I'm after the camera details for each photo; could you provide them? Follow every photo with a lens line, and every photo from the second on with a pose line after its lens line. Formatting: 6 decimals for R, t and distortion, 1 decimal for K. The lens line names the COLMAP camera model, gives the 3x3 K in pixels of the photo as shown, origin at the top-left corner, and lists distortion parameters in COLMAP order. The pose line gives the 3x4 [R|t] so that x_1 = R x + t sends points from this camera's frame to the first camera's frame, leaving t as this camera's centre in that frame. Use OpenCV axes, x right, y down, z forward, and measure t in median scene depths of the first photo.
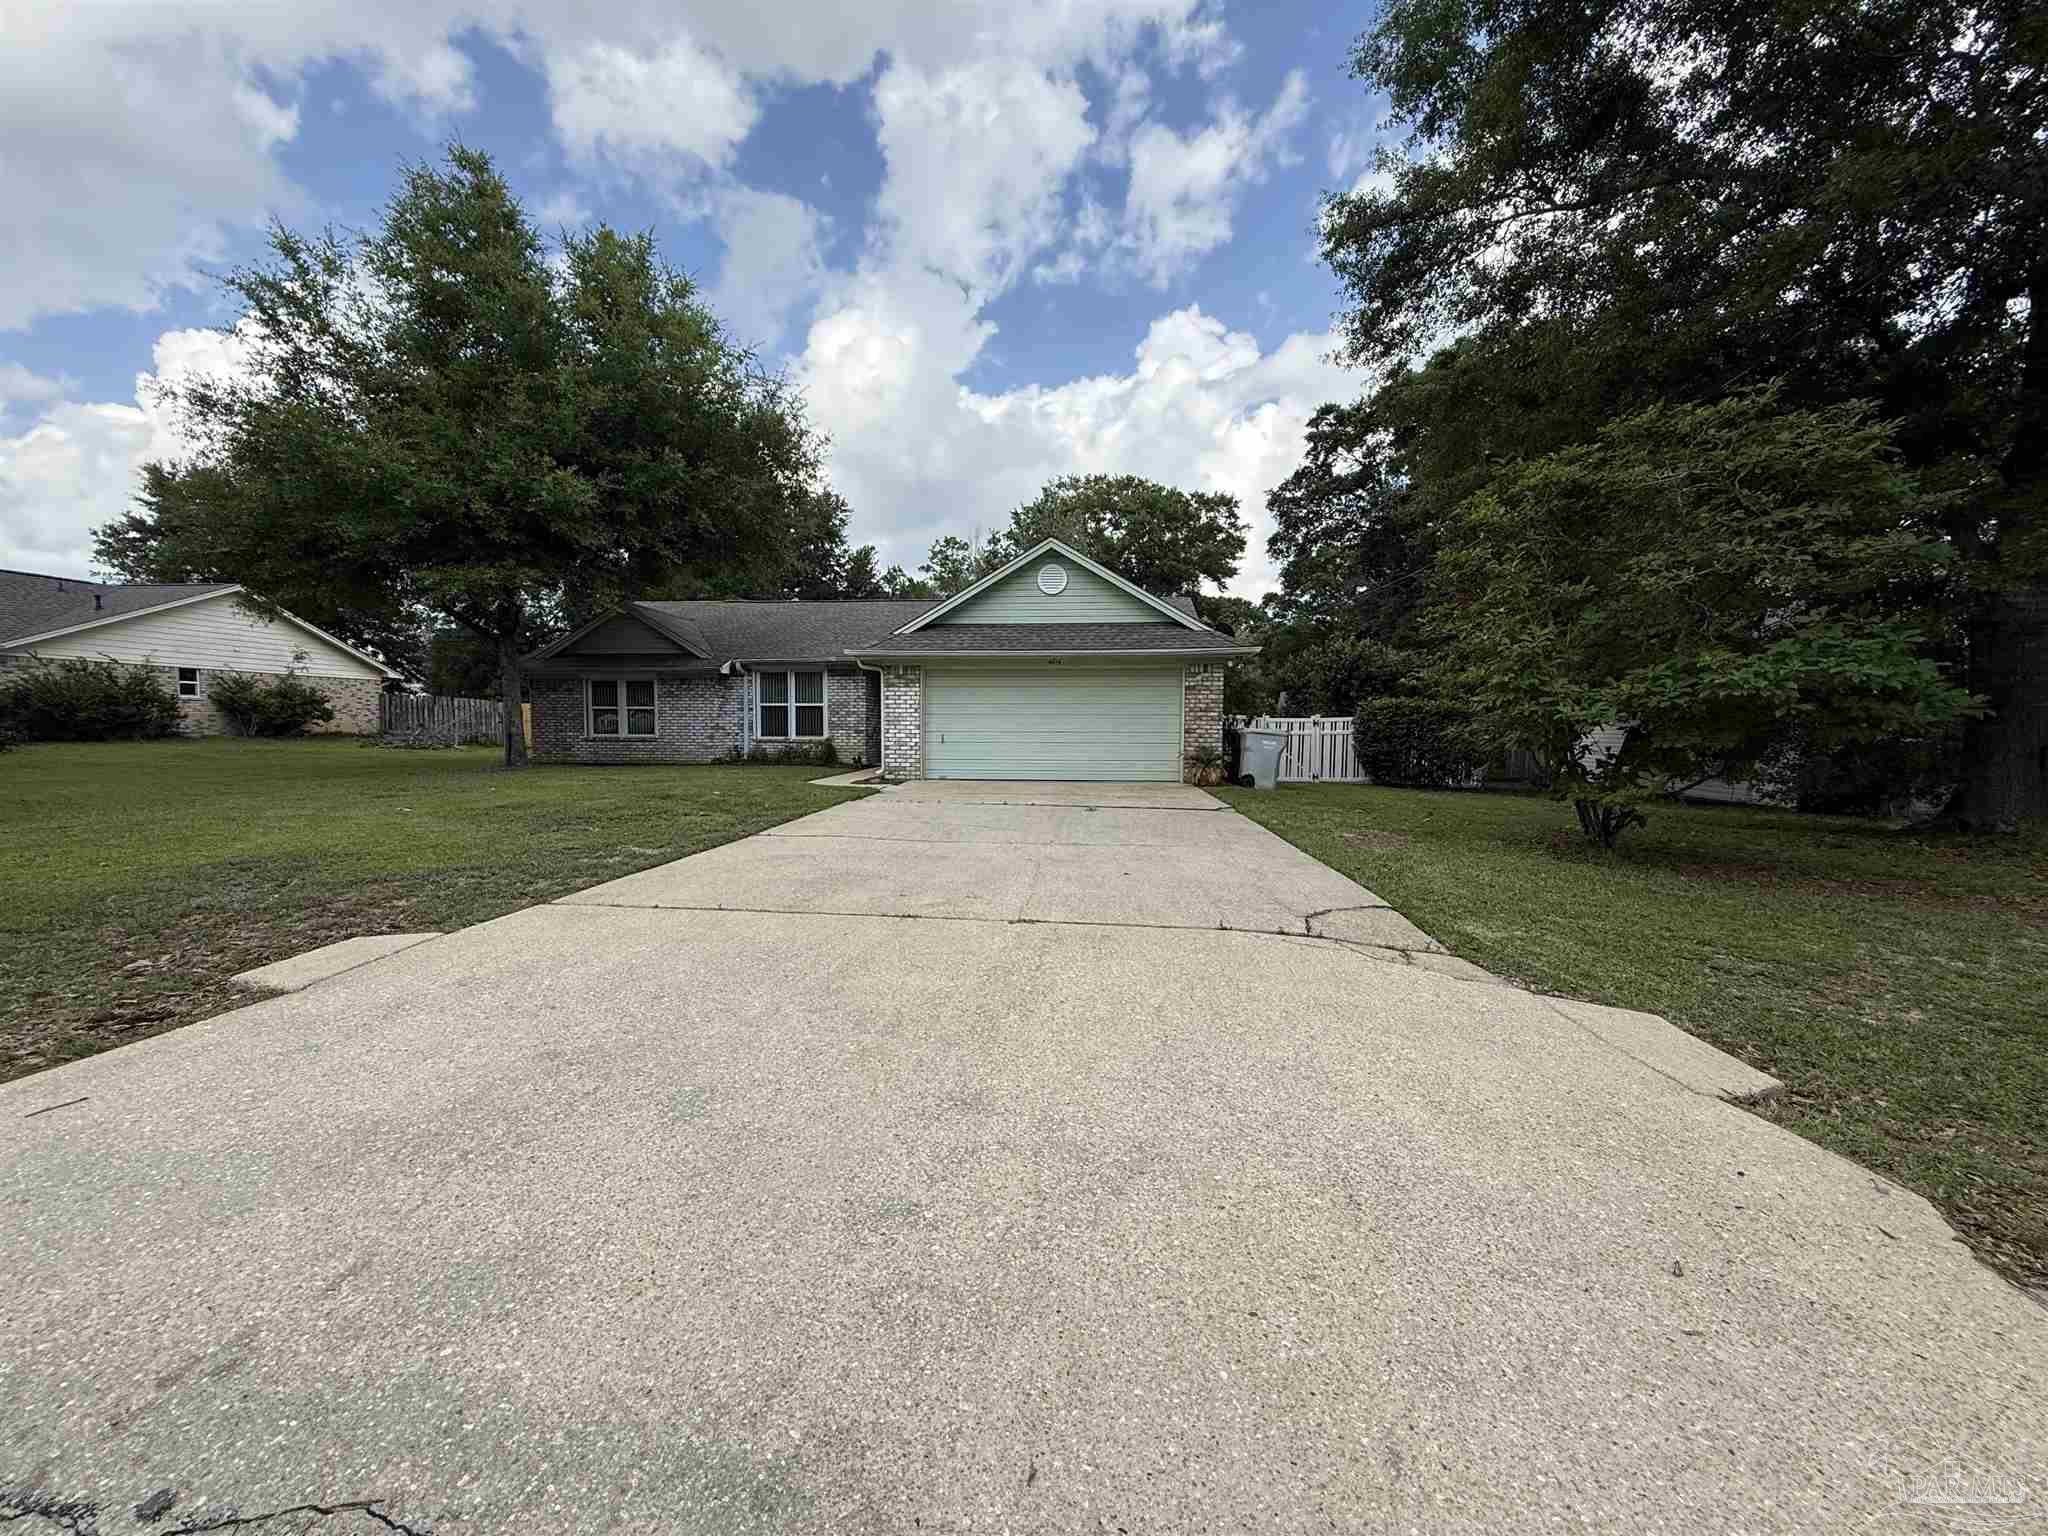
lens RADIAL K [[818.1, 0, 1044.6], [0, 818.1, 783.4], [0, 0, 1]] dist [-0.000589, 0.000292]
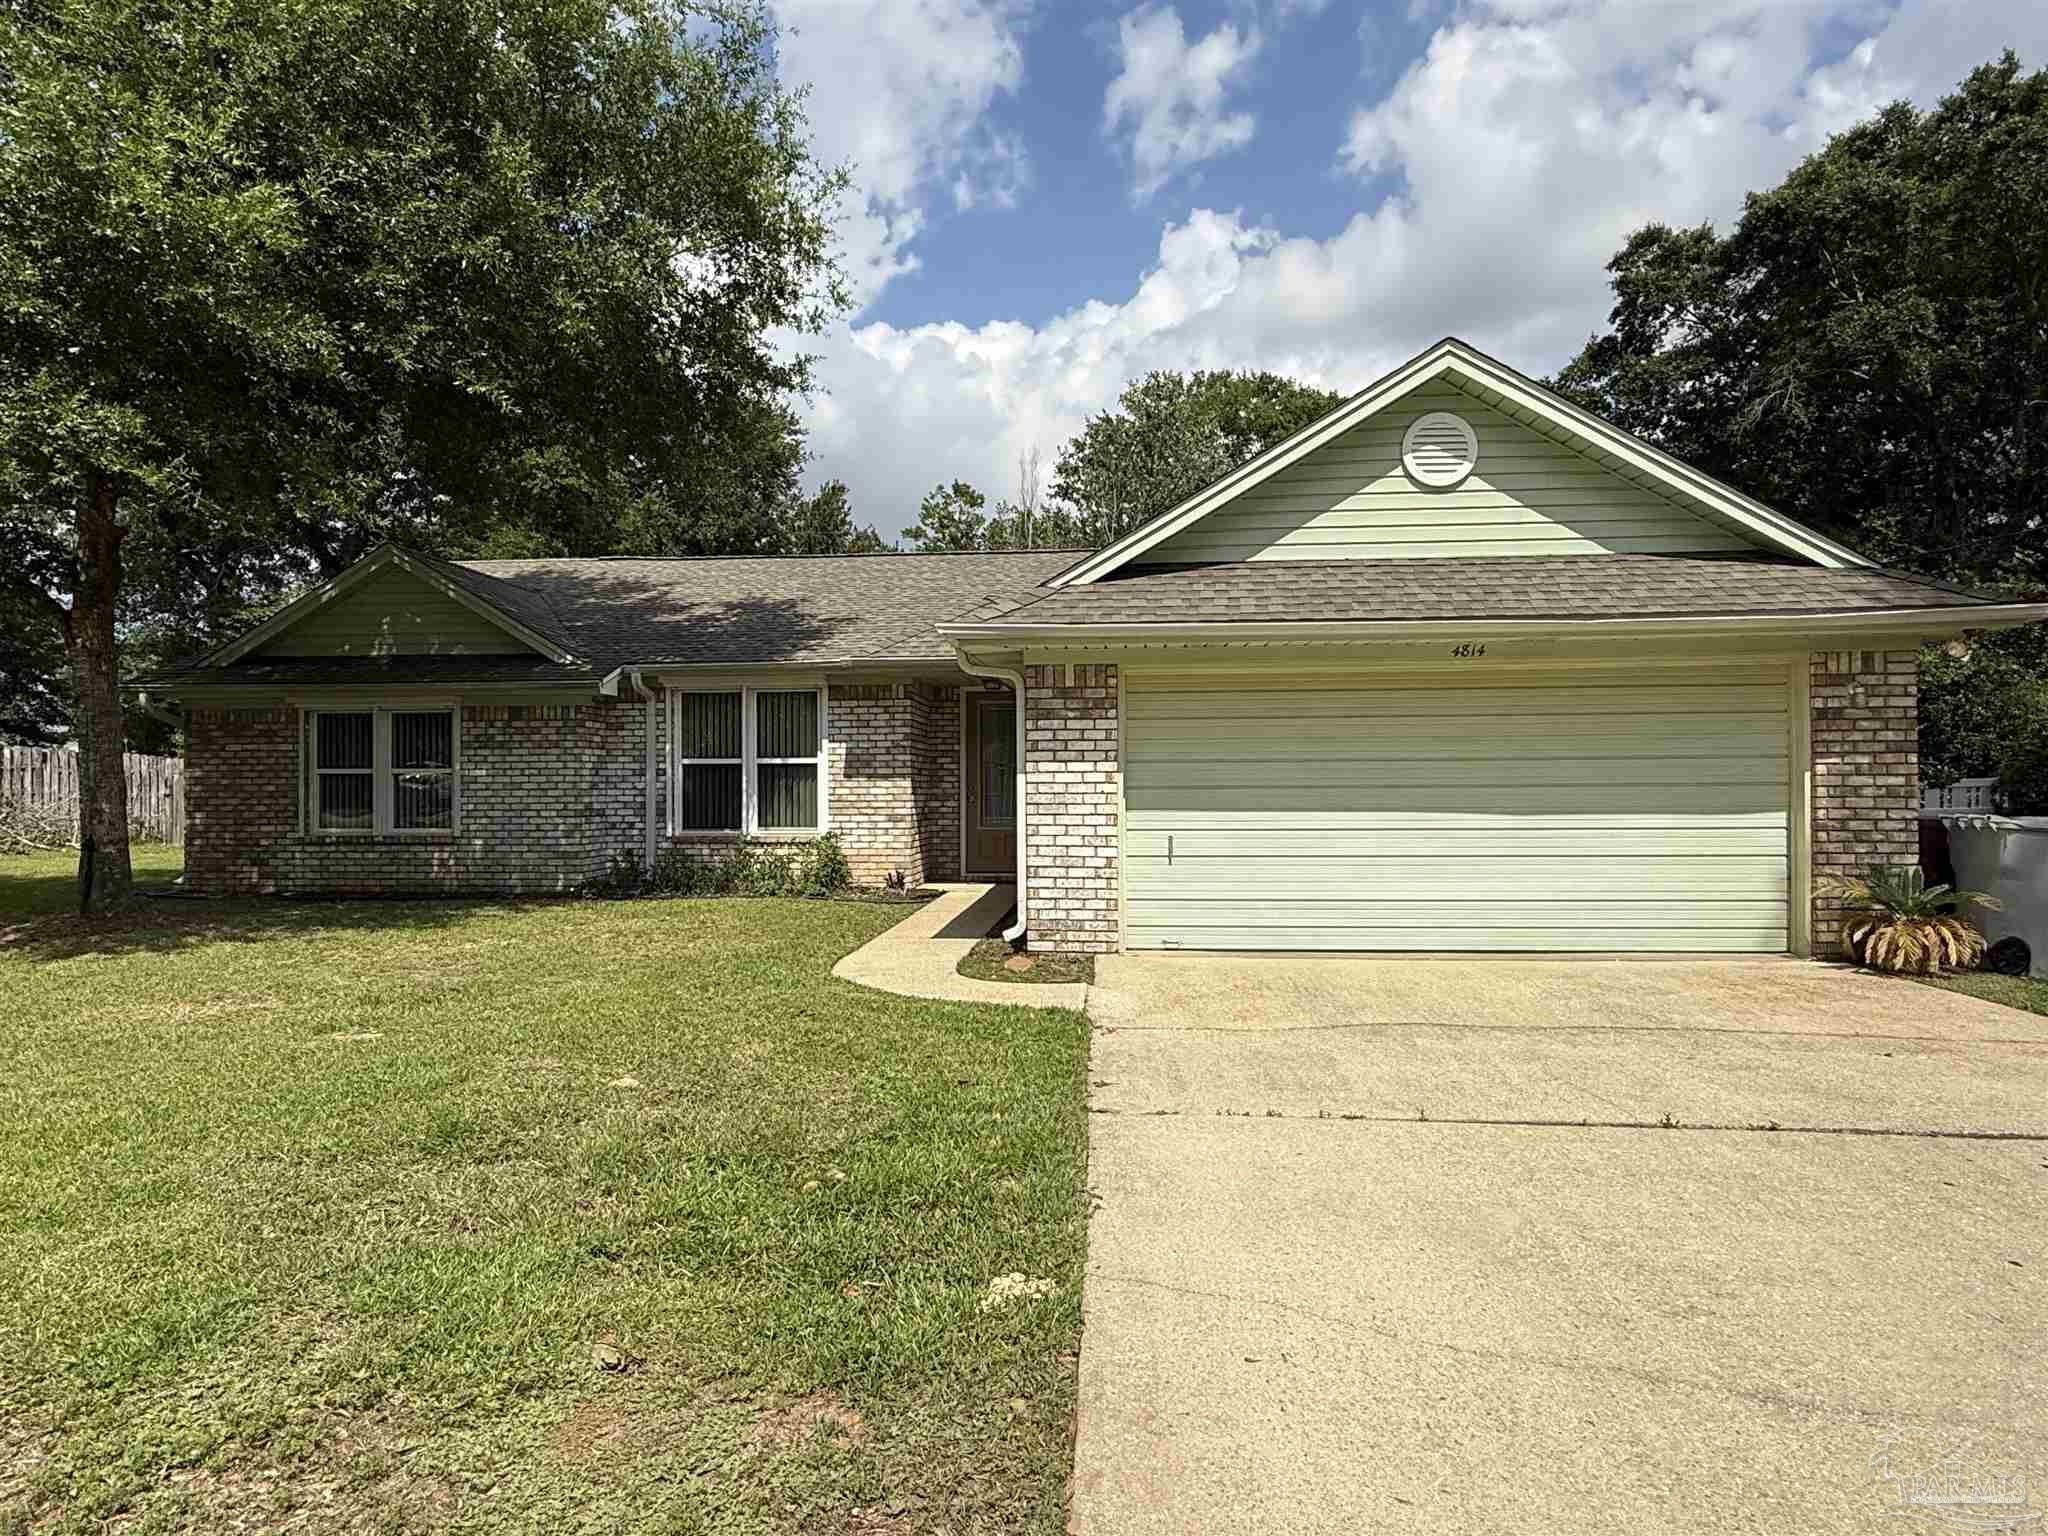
lens RADIAL K [[1223.3, 0, 1056.7], [0, 1223.3, 784.7], [0, 0, 1]] dist [-0.001060, -0.000213]
pose [[0.999959, -0.008938, 0.001317, -0.135536], [0.009007, 0.997605, -0.068576, -0.033820], [-0.000701, 0.068585, 0.997645, 0.308308]]
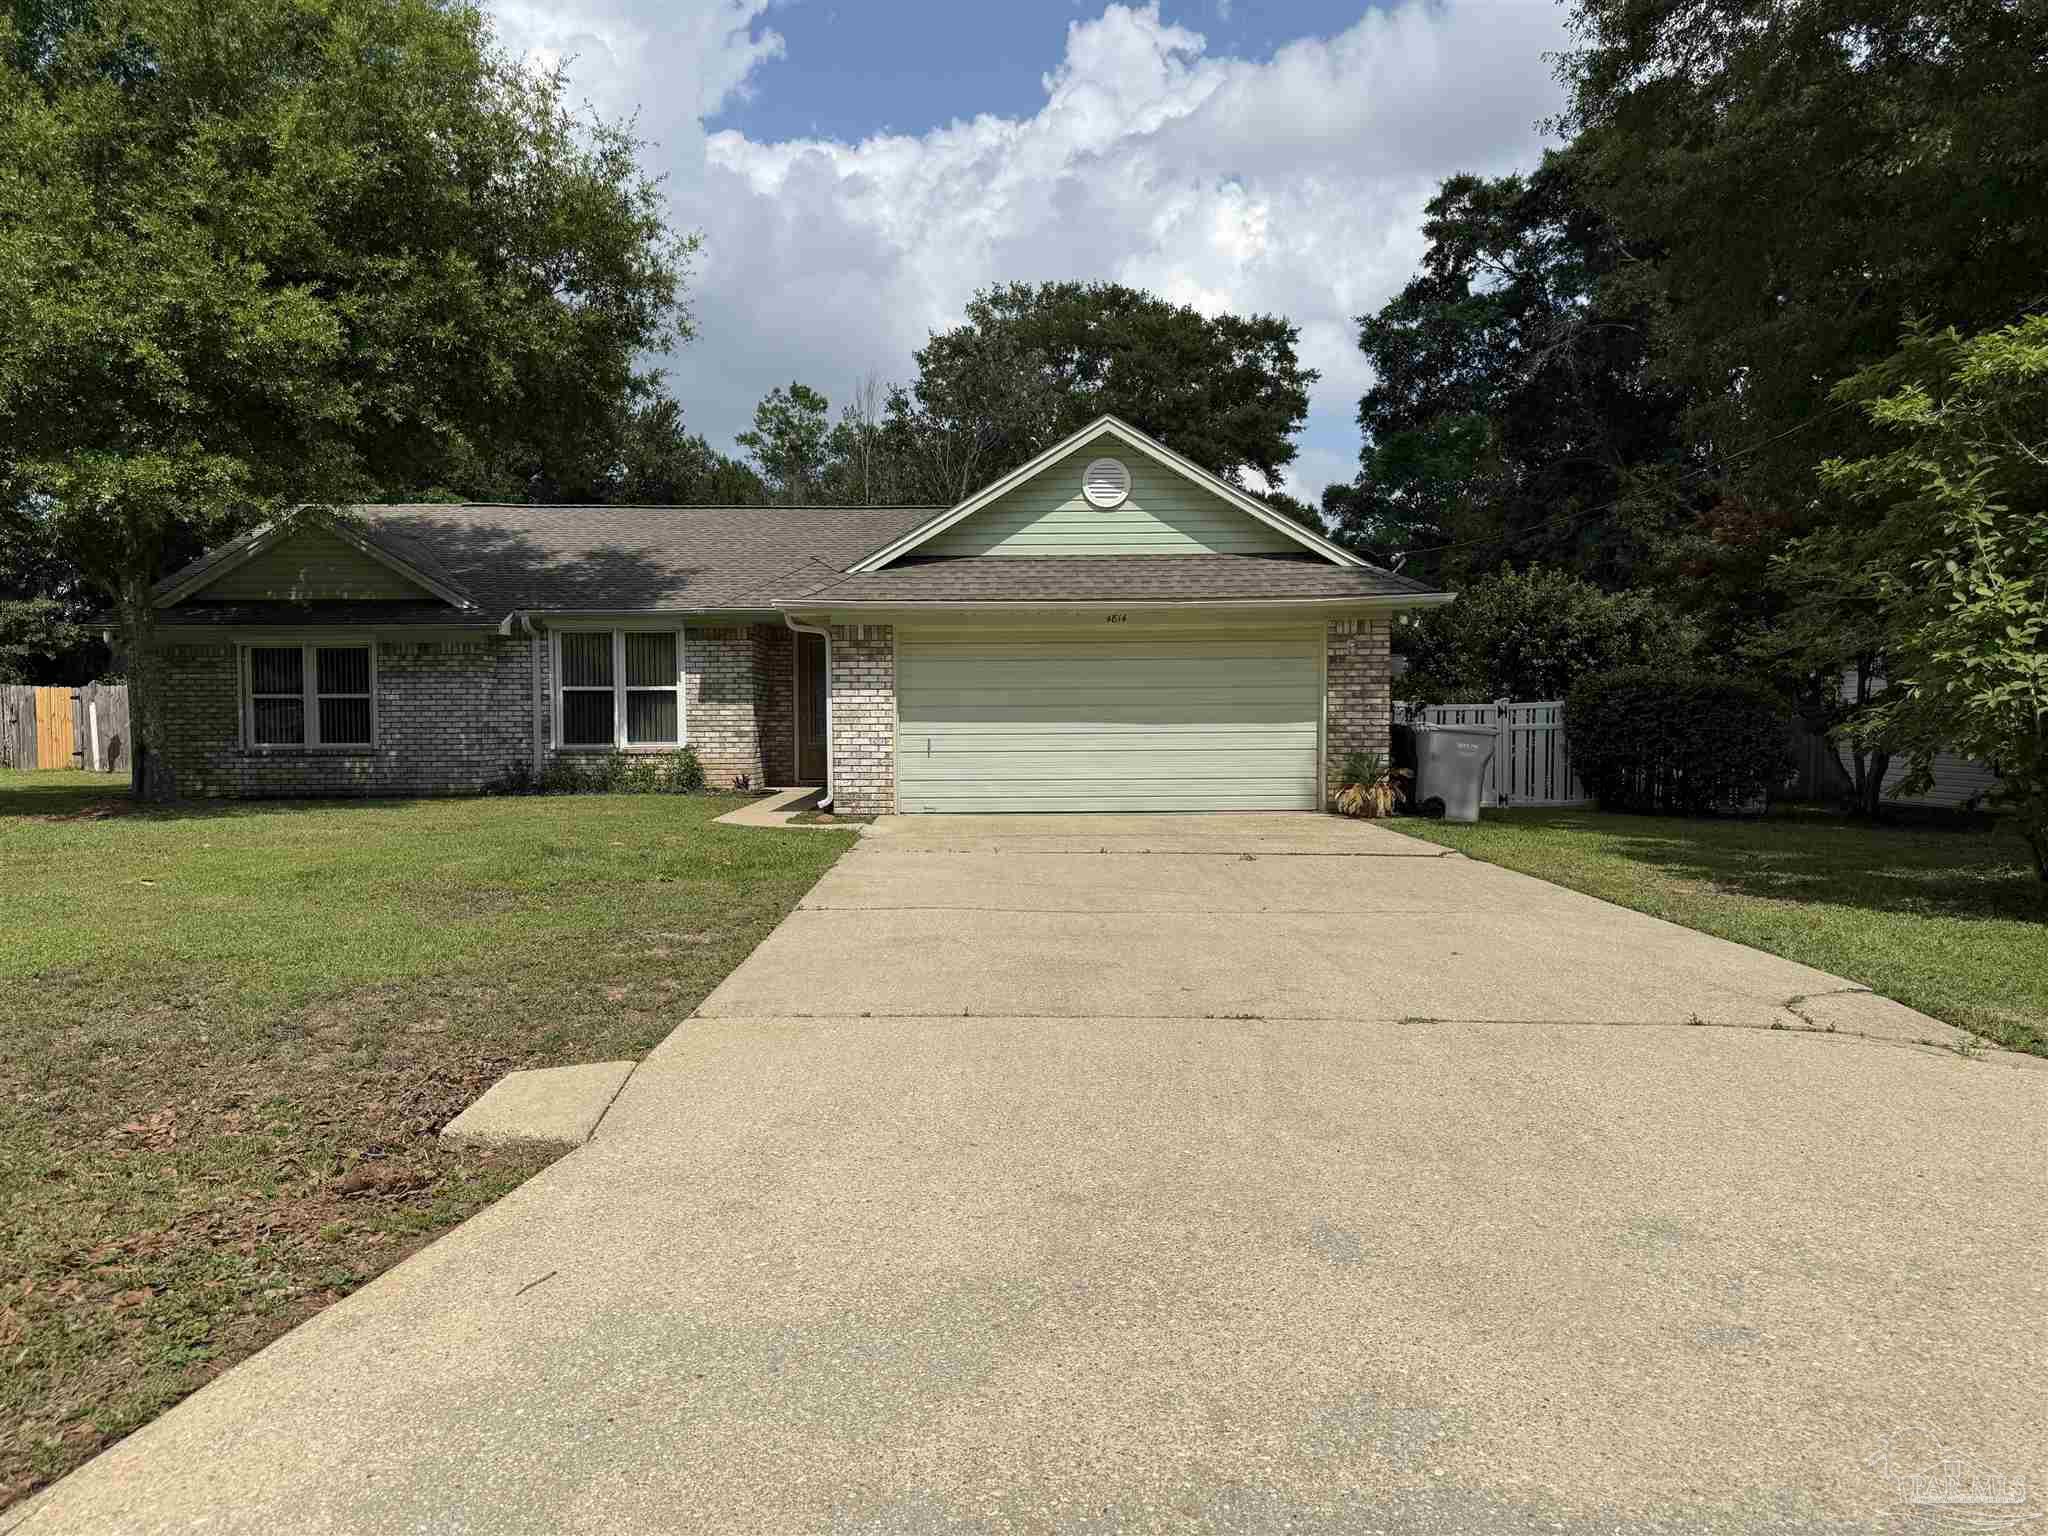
lens RADIAL K [[1441.2, 0, 1063.7], [0, 1441.2, 784.3], [0, 0, 1]] dist [0.045009, -0.028836]
pose [[0.995190, -0.015357, 0.096753, -0.097316], [0.017370, 0.999649, -0.019991, -0.002933], [-0.096412, 0.021576, 0.995108, -0.043789]]
